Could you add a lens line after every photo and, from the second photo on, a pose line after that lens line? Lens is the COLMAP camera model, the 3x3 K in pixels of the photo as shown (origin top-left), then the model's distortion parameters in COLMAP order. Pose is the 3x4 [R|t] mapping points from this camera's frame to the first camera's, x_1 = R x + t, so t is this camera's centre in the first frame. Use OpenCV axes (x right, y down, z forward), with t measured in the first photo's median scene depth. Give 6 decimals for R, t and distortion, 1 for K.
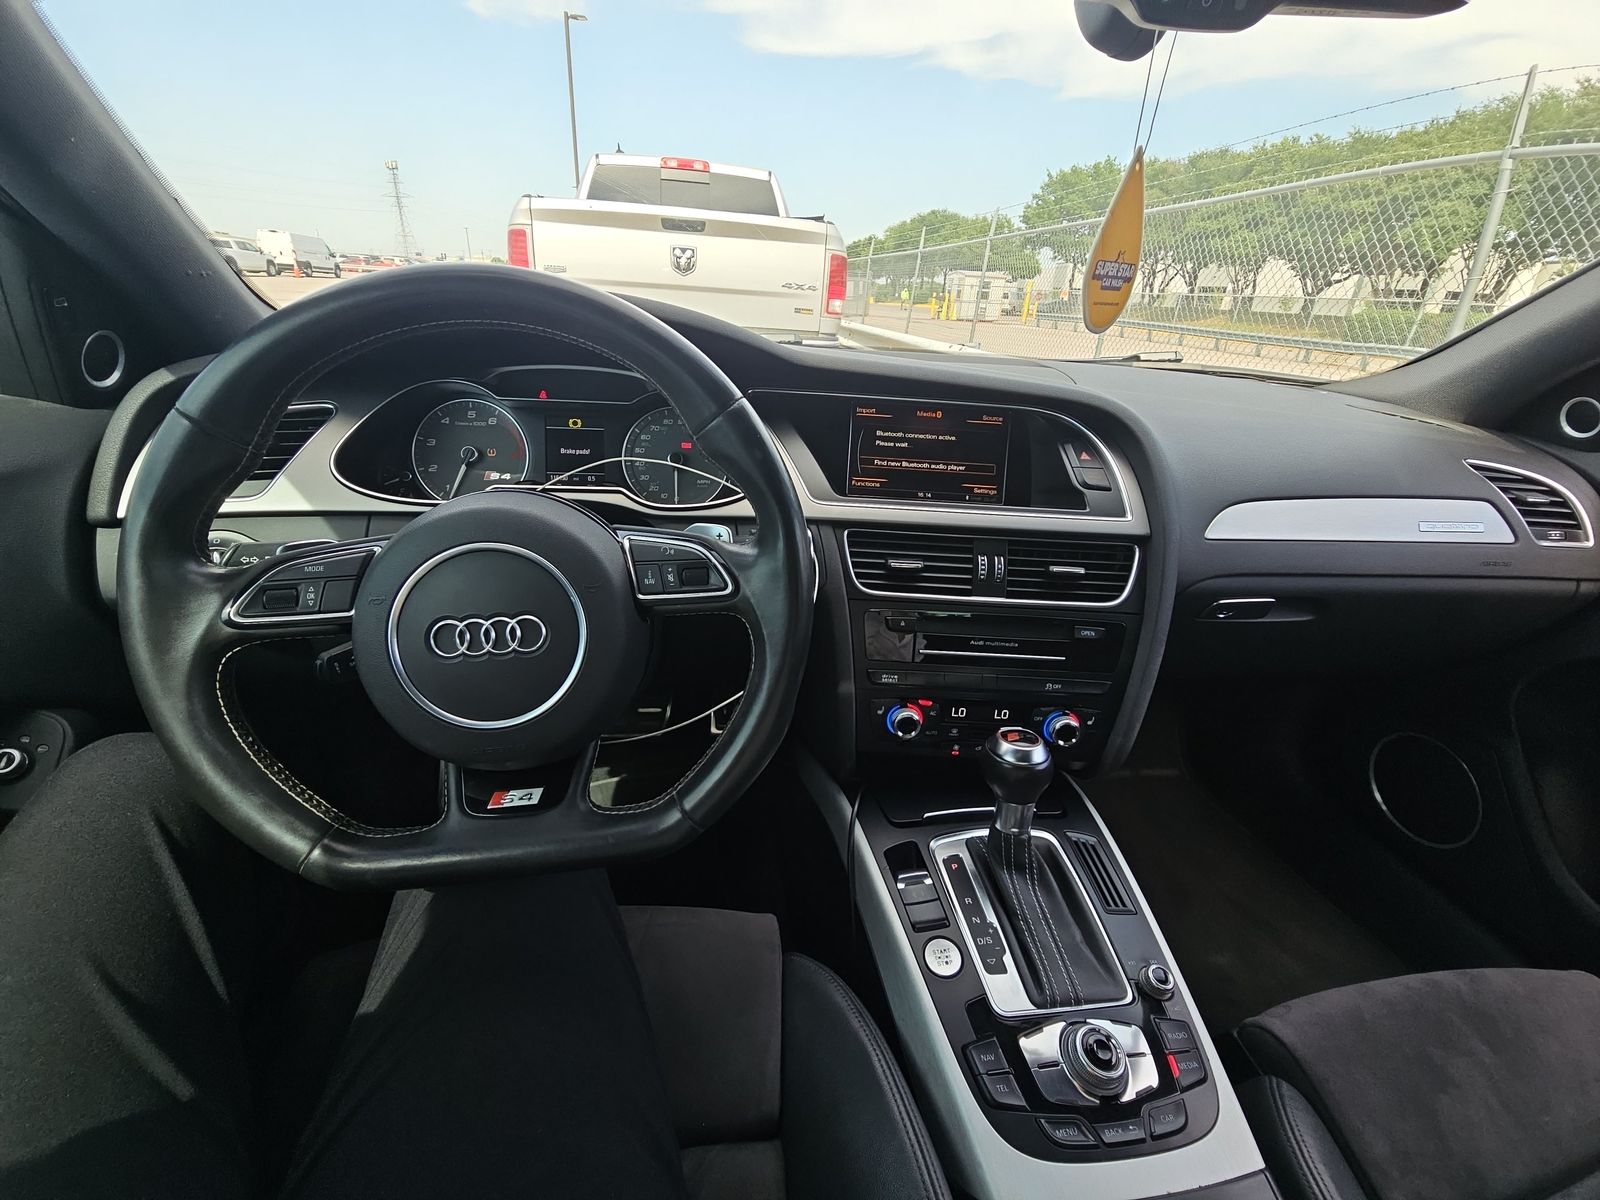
lens RADIAL K [[652.6, 0, 796.0], [0, 652.6, 585.9], [0, 0, 1]] dist [0.001523, -0.003575]
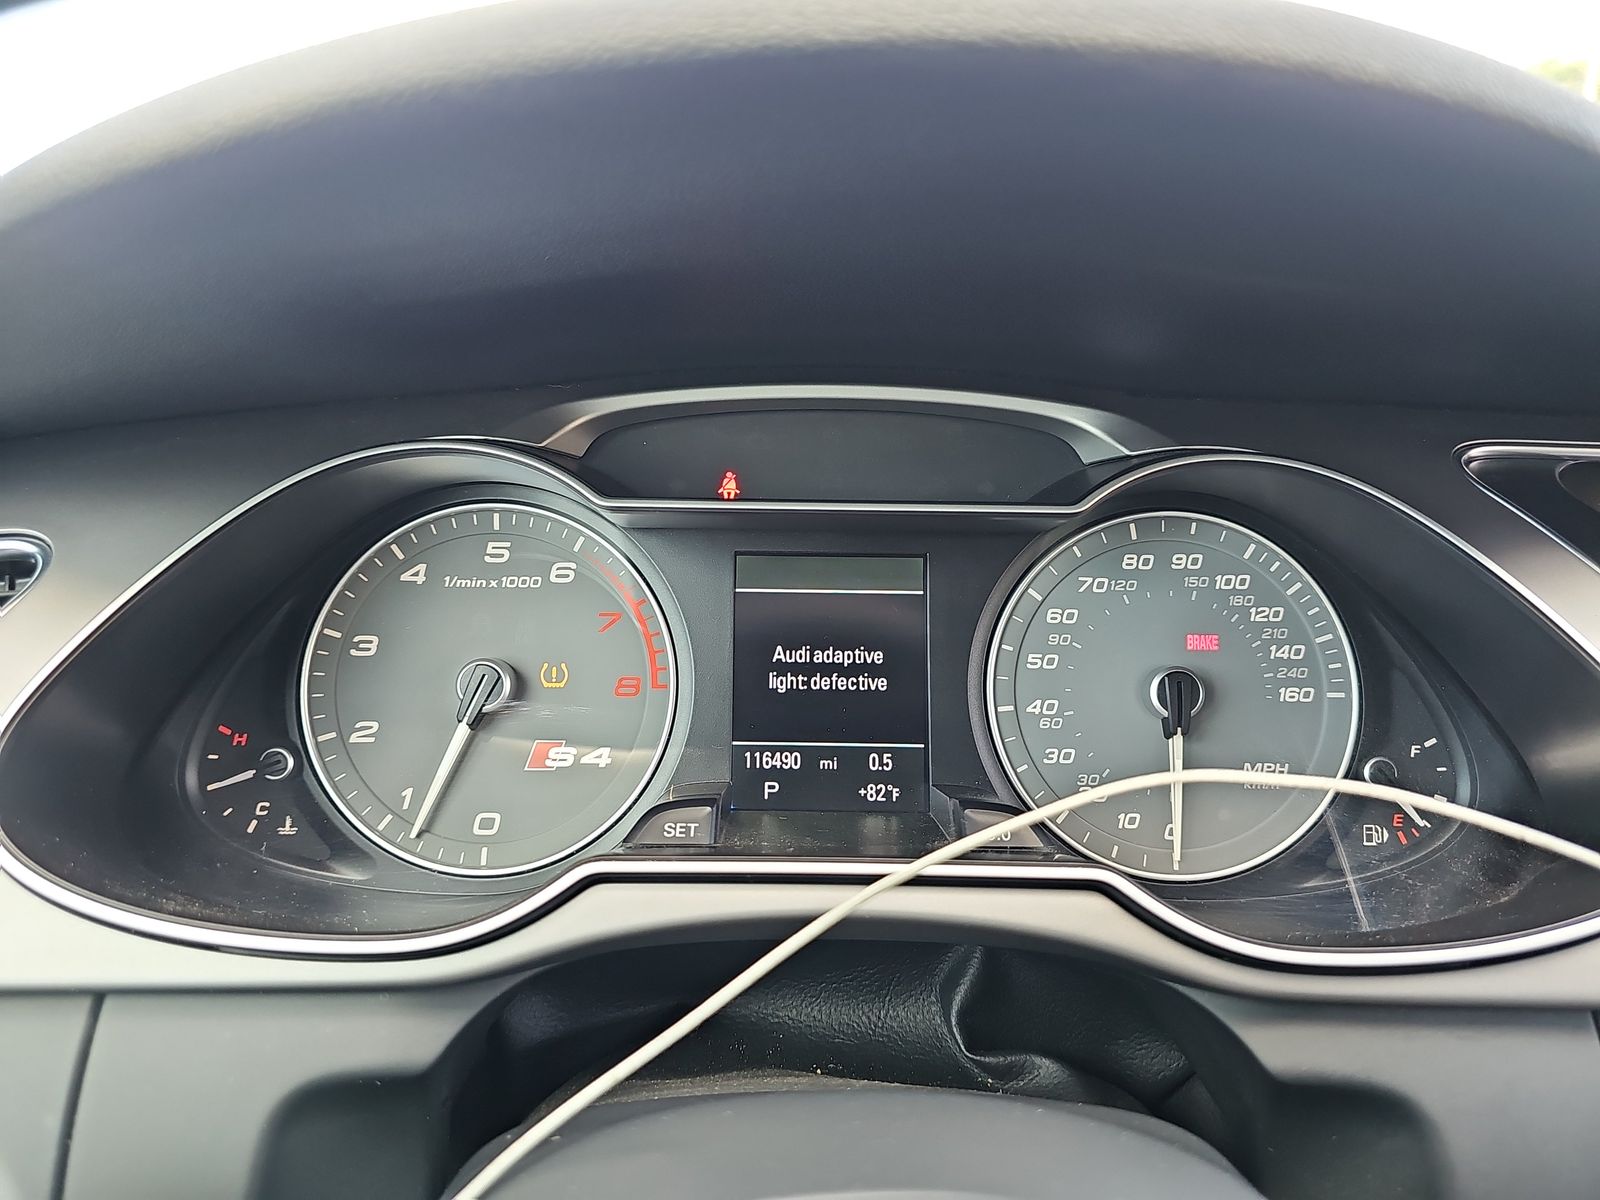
lens RADIAL K [[1065.8, 0, 798.7], [0, 1065.8, 598.4], [0, 0, 1]] dist [0.026735, 0.000038]
pose [[0.991039, -0.009161, -0.133260, -0.345964], [-0.010819, 0.988862, -0.148440, -0.200776], [0.133136, 0.148552, 0.979902, 0.633911]]
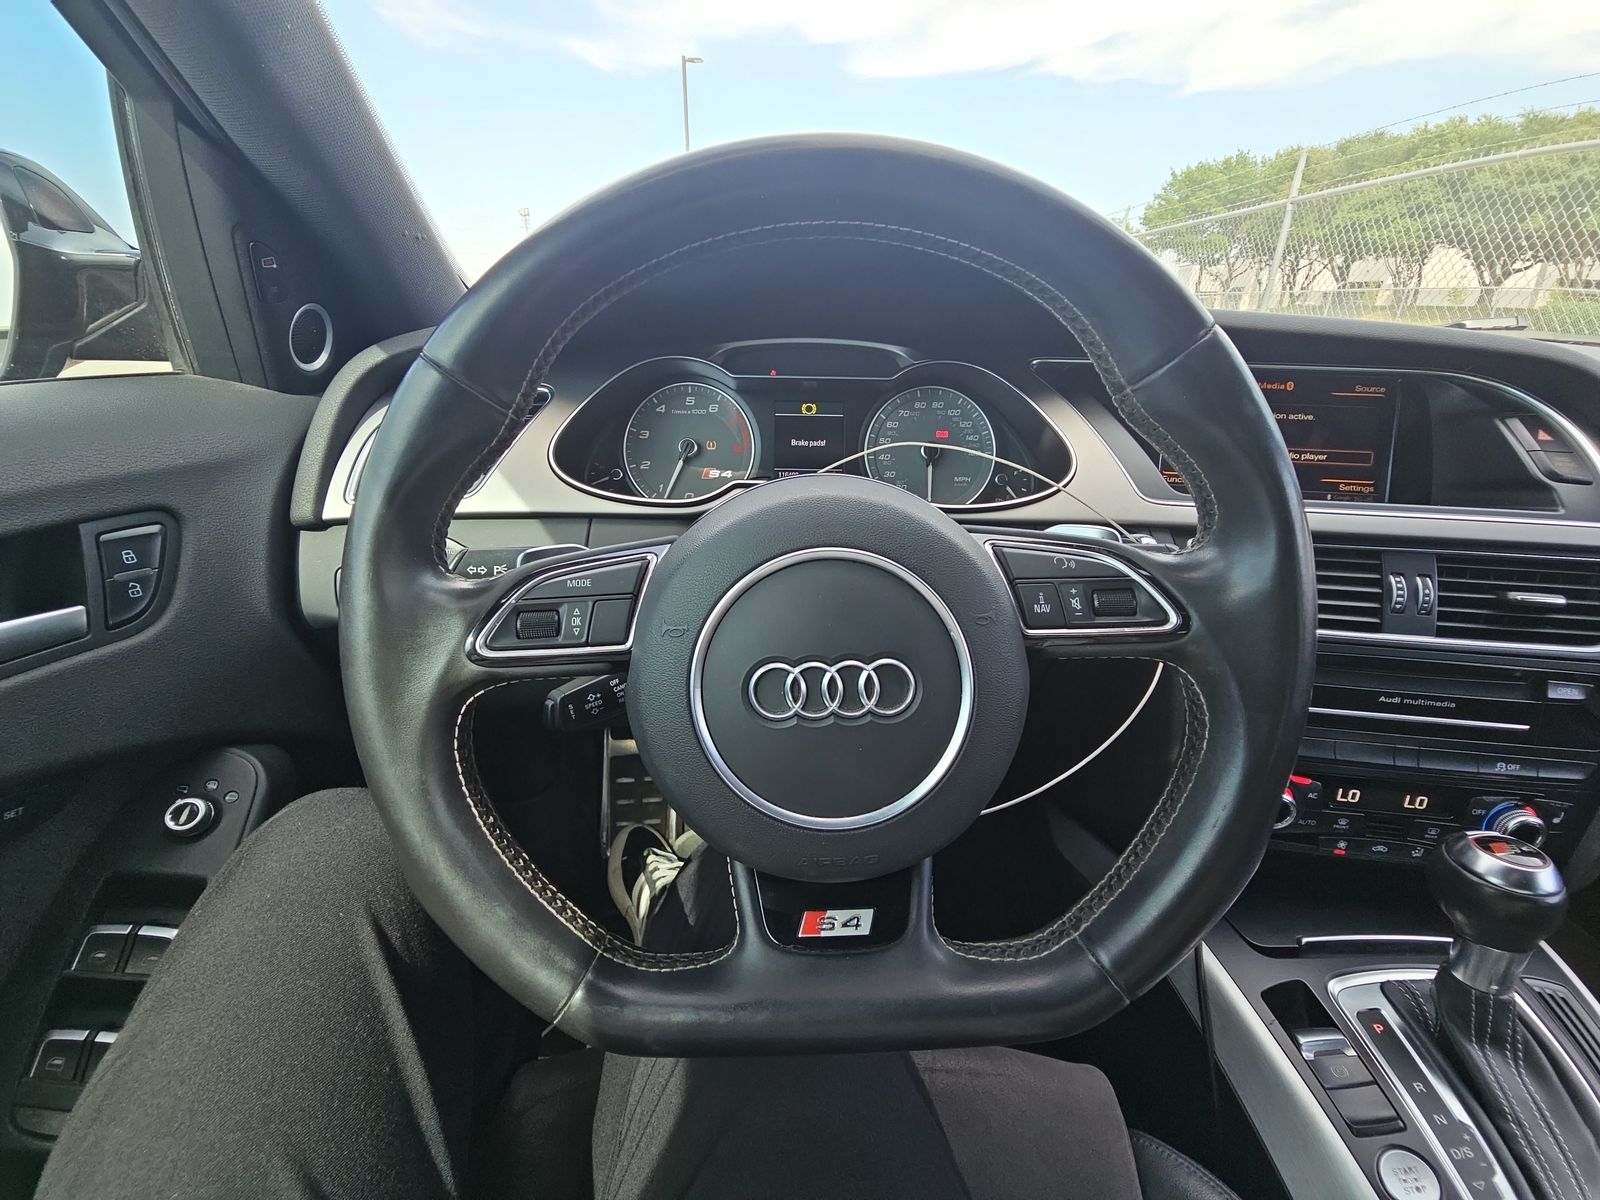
lens RADIAL K [[652.6, 0, 795.6], [0, 652.6, 585.3], [0, 0, 1]] dist [0.001523, -0.003575]
pose [[0.989277, 0.013741, -0.145401, -0.279684], [-0.017767, 0.999493, -0.026421, -0.006608], [0.144964, 0.028721, 0.989020, 0.228806]]
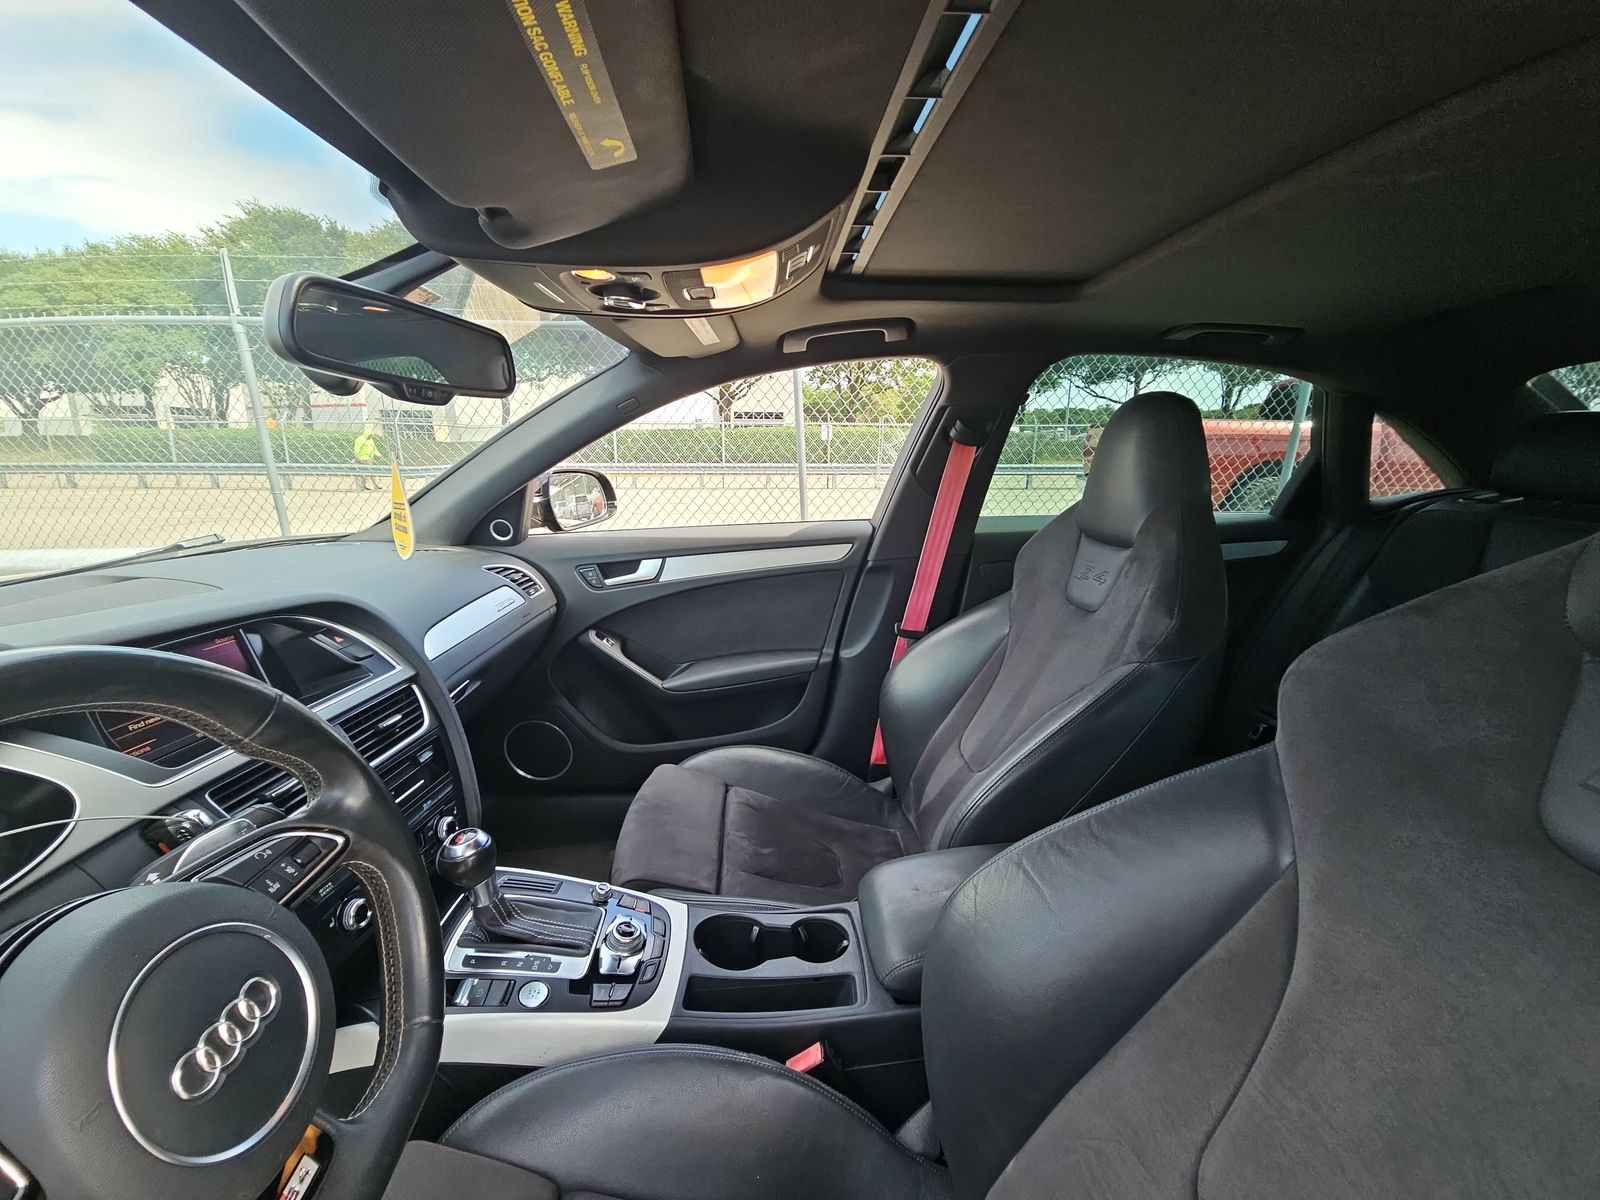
lens RADIAL K [[652.6, 0, 793.1], [0, 652.6, 593.7], [0, 0, 1]] dist [0.001523, -0.003575]
pose [[0.086020, -0.274321, 0.957783, -0.727258], [0.409105, 0.886285, 0.217101, -0.218694], [-0.908424, 0.373159, 0.188465, -0.048951]]
